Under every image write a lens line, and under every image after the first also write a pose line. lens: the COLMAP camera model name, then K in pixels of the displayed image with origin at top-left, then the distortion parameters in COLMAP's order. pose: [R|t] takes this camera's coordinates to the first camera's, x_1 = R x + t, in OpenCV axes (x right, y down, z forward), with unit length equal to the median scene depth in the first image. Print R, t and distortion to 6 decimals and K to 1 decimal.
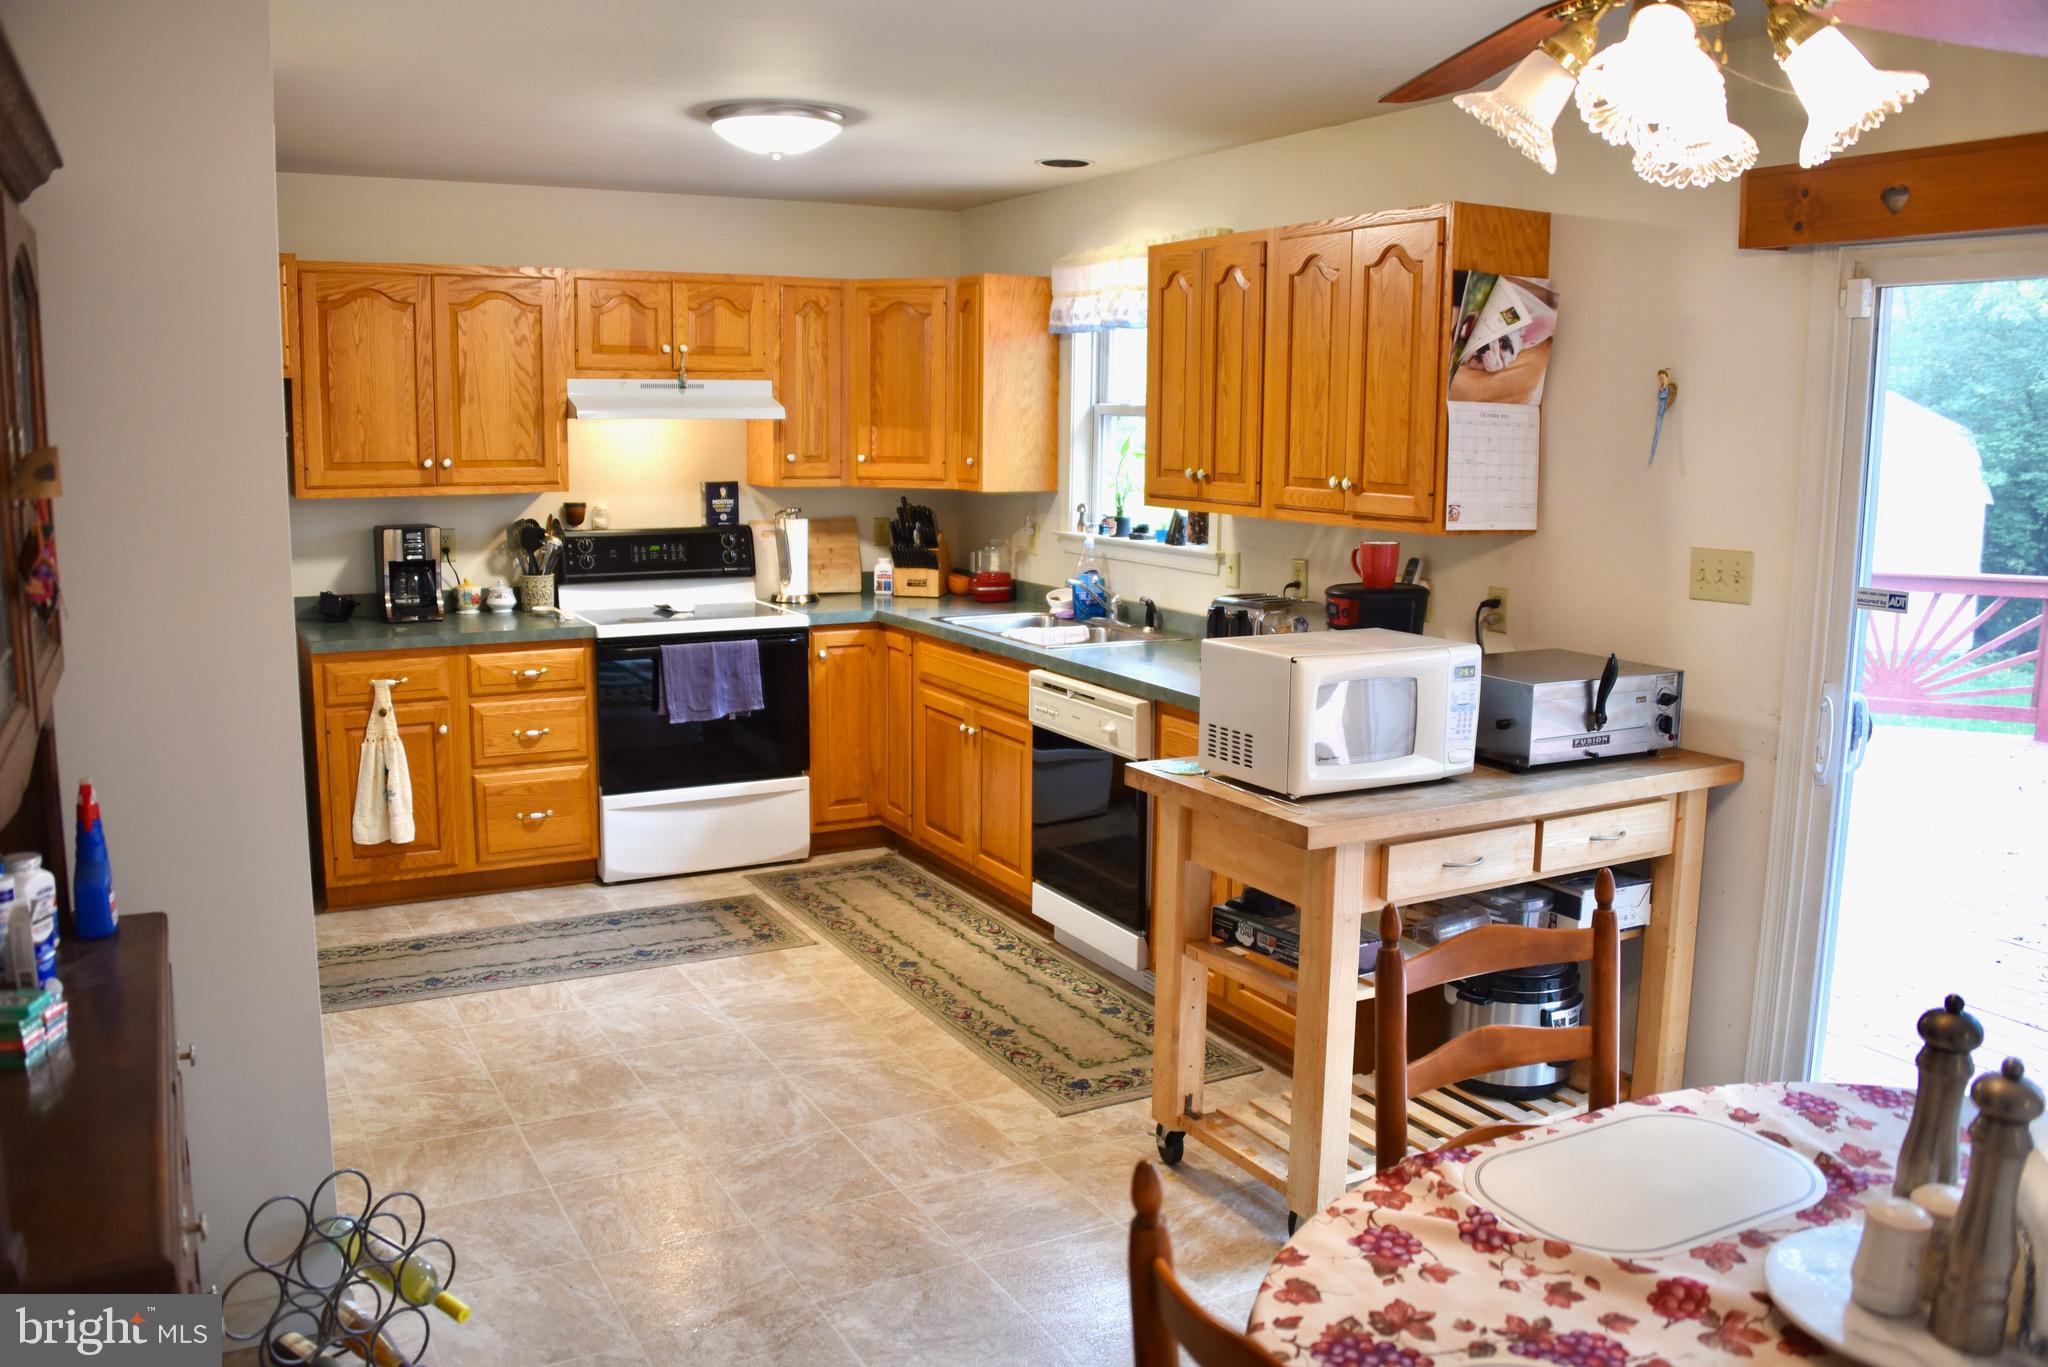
lens RADIAL K [[1635.9, 0, 1013.4], [0, 1635.9, 681.0], [0, 0, 1]] dist [-0.154993, 0.096442]
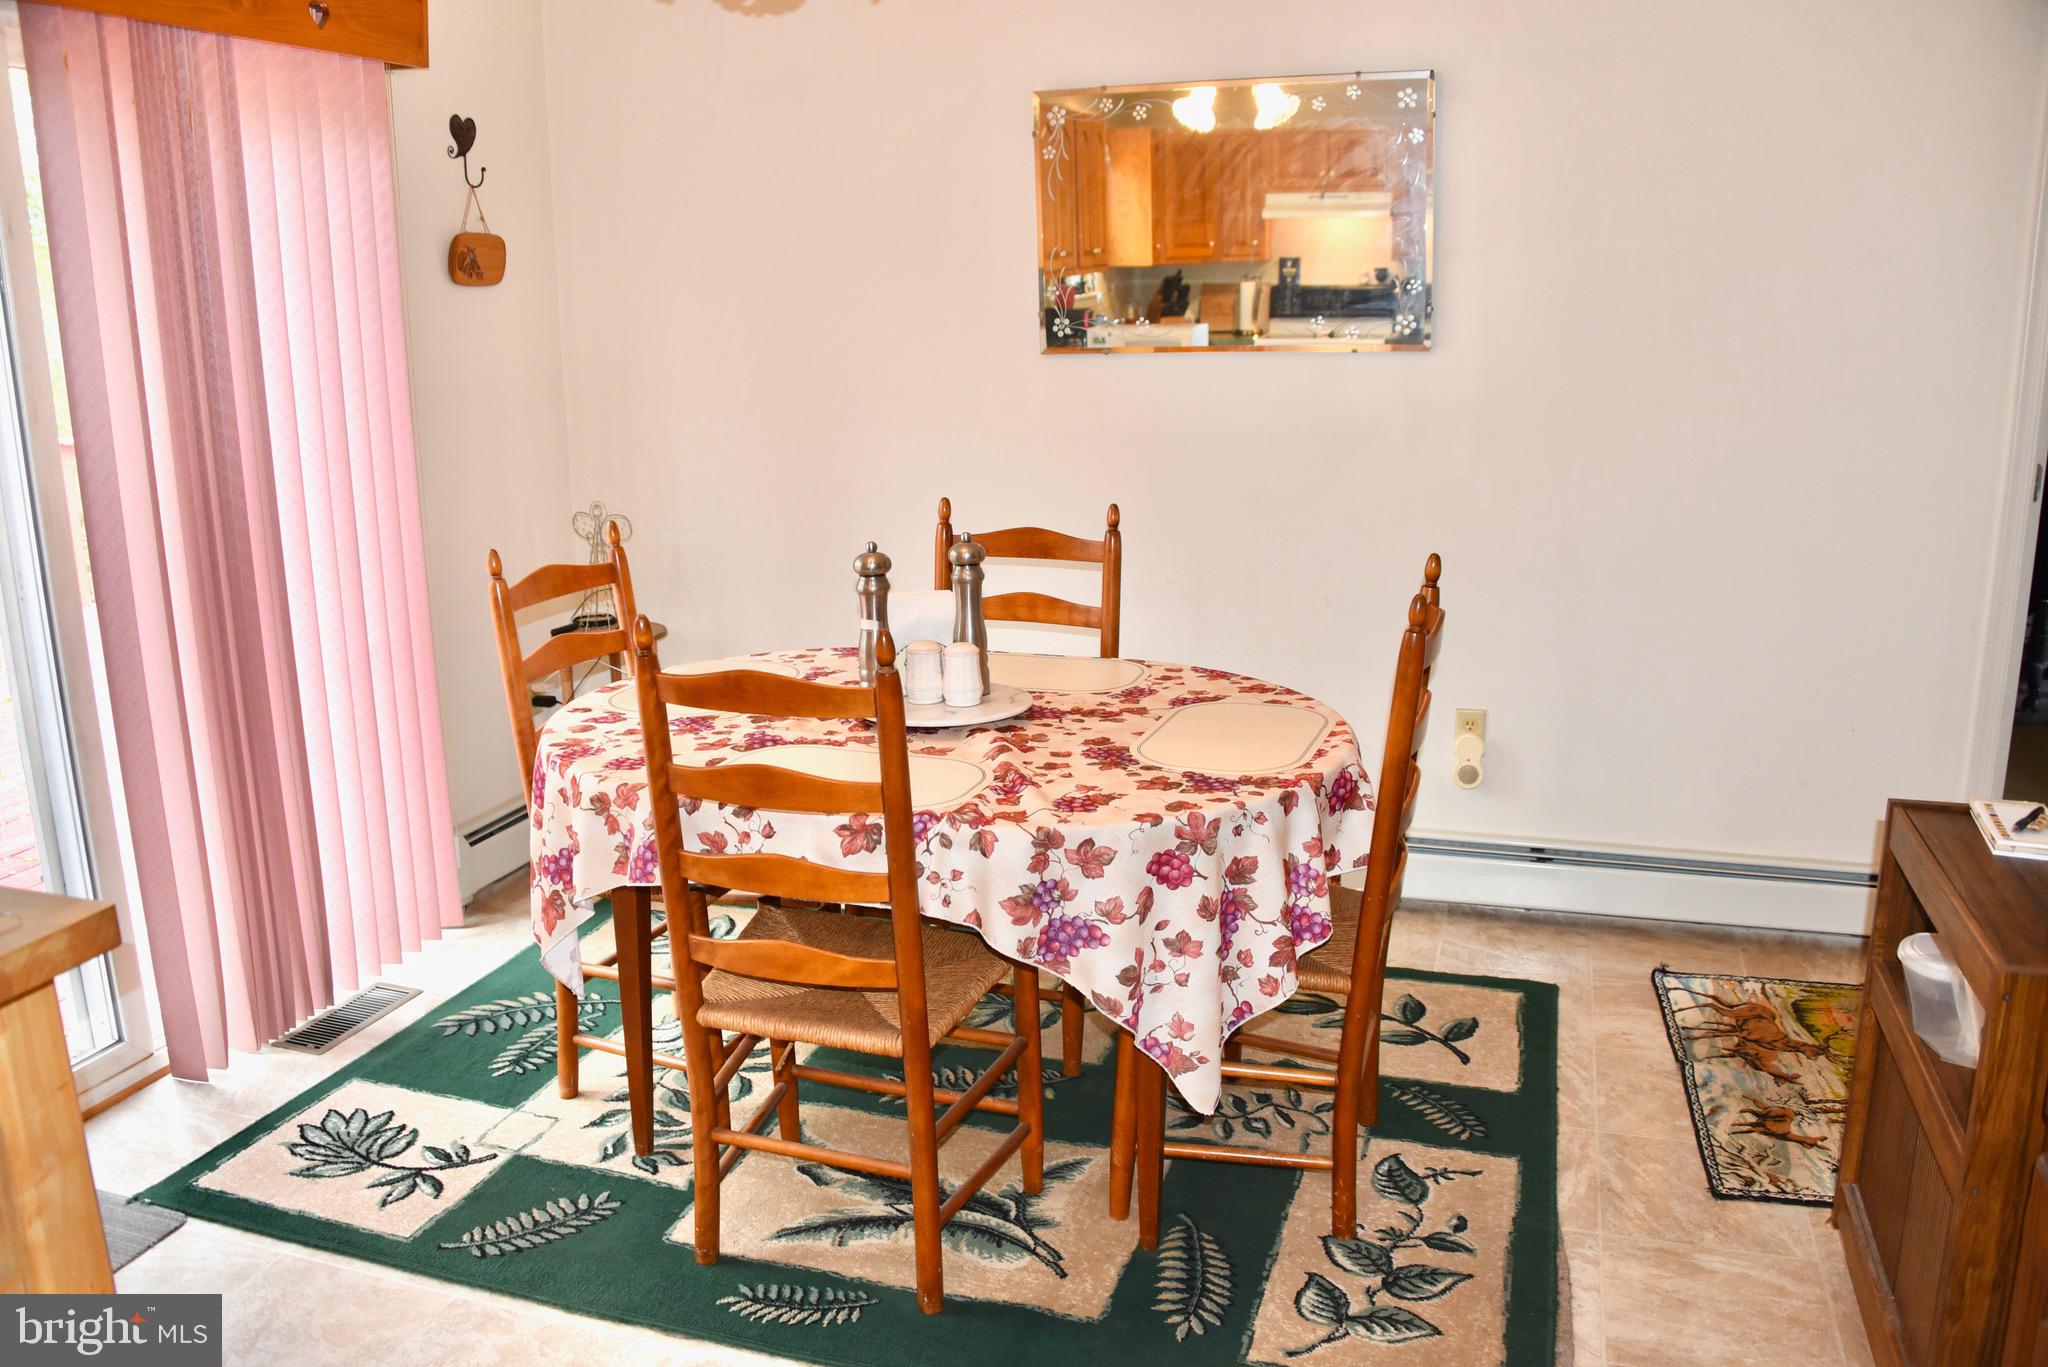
lens RADIAL K [[1635.9, 0, 1013.4], [0, 1635.9, 681.0], [0, 0, 1]] dist [-0.154993, 0.096442]
pose [[-0.689220, -0.169583, 0.704427, -0.207441], [0.124754, 0.929930, 0.345930, -0.066889], [-0.713731, 0.326302, -0.619770, 0.578106]]
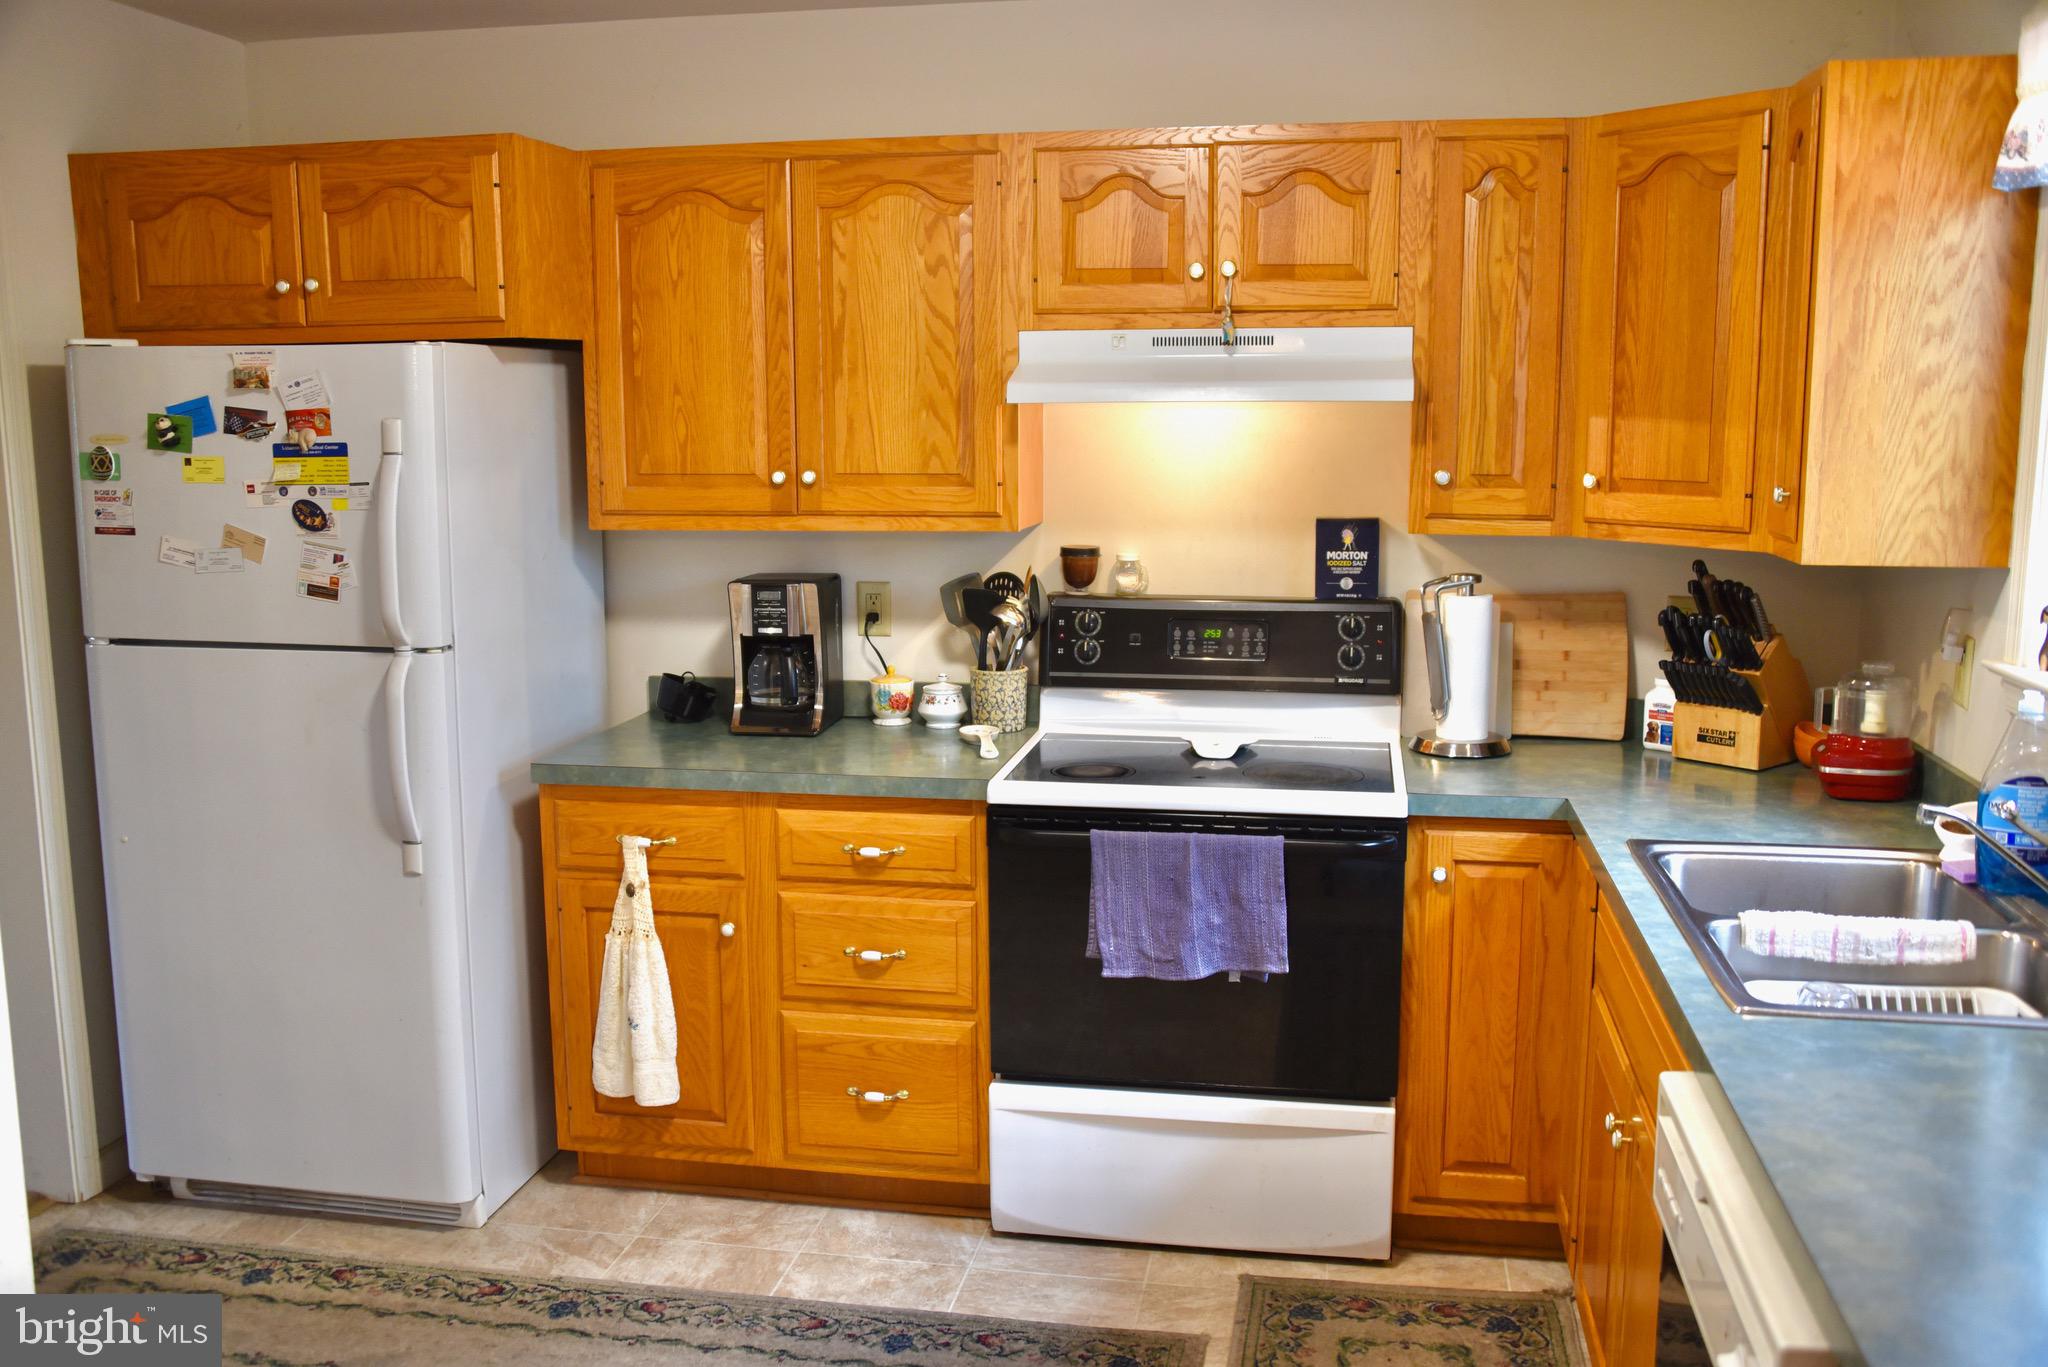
lens RADIAL K [[1795.2, 0, 1006.0], [0, 1795.2, 682.6], [0, 0, 1]] dist [-0.099345, 0.095783]
pose [[0.775980, 0.082915, -0.625284, 0.126350], [-0.087228, 0.995904, 0.023810, -0.083376], [0.624697, 0.036066, 0.780034, 0.536798]]
